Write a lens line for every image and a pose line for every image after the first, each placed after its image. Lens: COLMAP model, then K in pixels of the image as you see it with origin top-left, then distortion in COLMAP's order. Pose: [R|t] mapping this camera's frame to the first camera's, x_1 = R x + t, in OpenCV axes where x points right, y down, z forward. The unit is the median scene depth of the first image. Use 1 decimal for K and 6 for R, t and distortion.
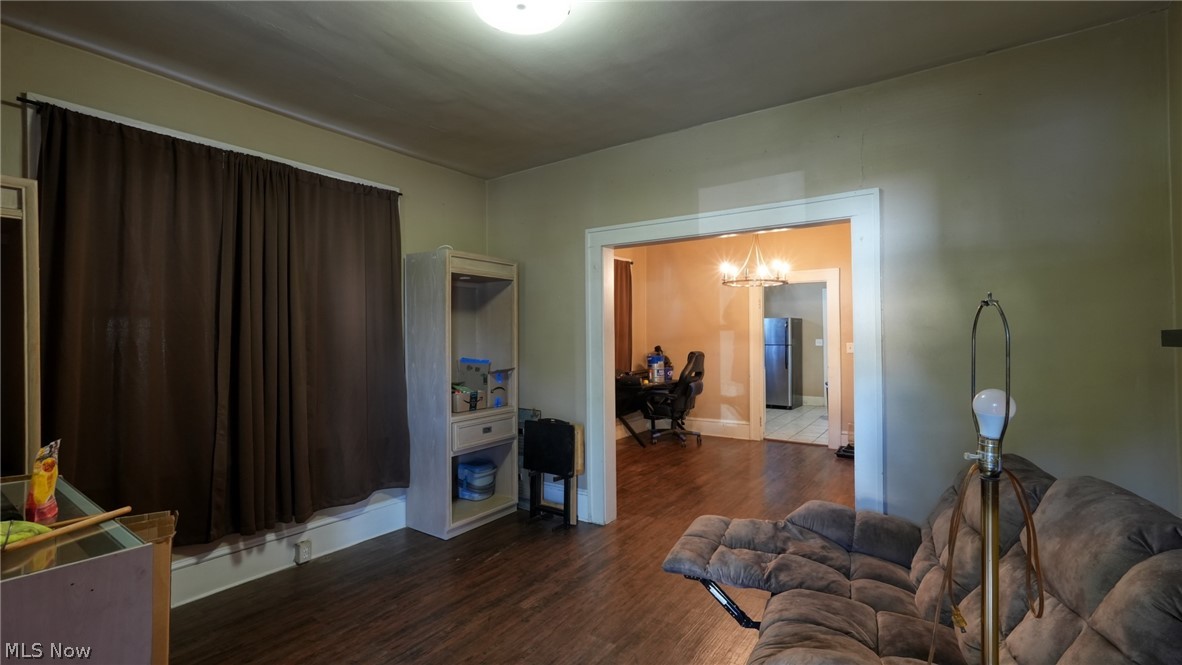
lens RADIAL K [[513.9, 0, 587.1], [0, 513.9, 336.6], [0, 0, 1]] dist [-0.005239, 0.002115]
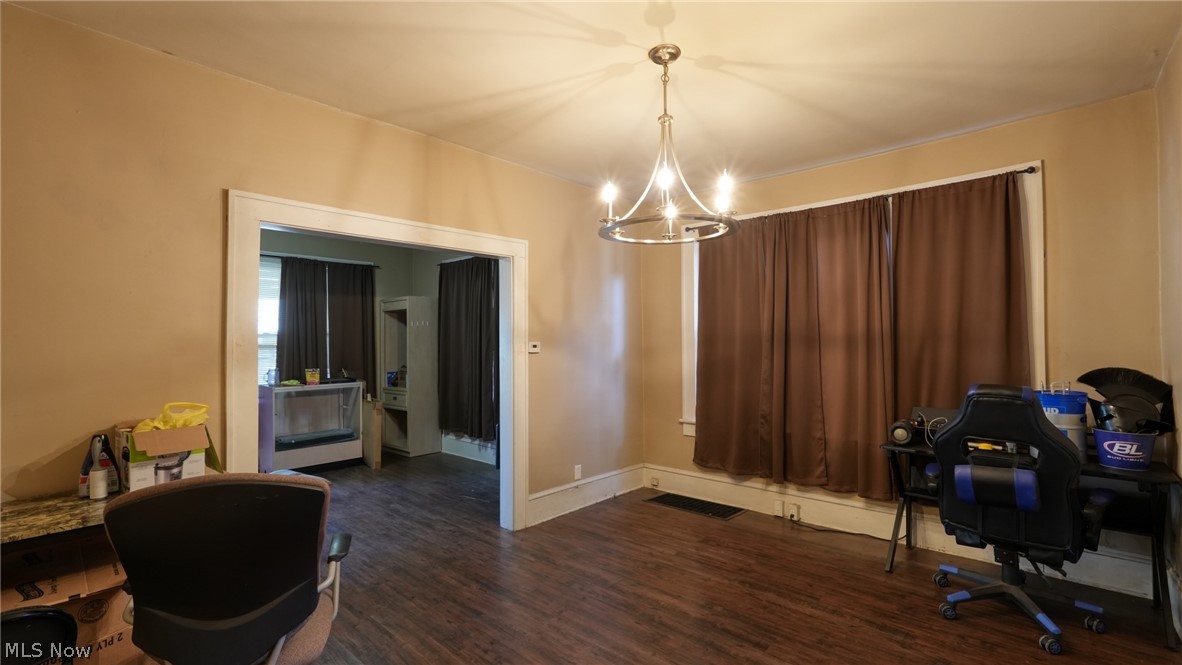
lens RADIAL K [[513.9, 0, 591.7], [0, 513.9, 336.6], [0, 0, 1]] dist [-0.005239, 0.002115]
pose [[-0.112180, -0.004711, -0.993677, 1.328420], [0.006025, 0.999967, -0.005421, -0.012031], [0.993670, -0.006595, -0.112148, 1.652281]]
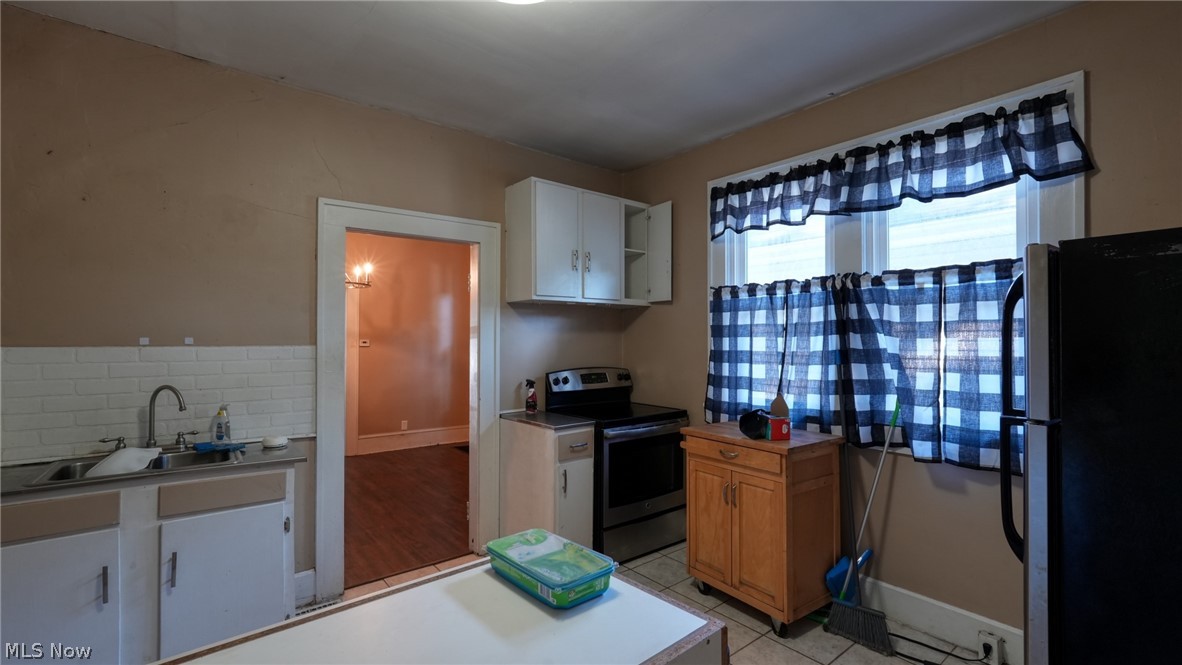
lens RADIAL K [[513.9, 0, 590.2], [0, 513.9, 331.7], [0, 0, 1]] dist [-0.005239, 0.002115]
pose [[-0.257224, -0.001500, -0.966351, 1.627415], [-0.003031, 0.999995, -0.000746, -0.028866], [0.966347, 0.002737, -0.257227, 2.352181]]
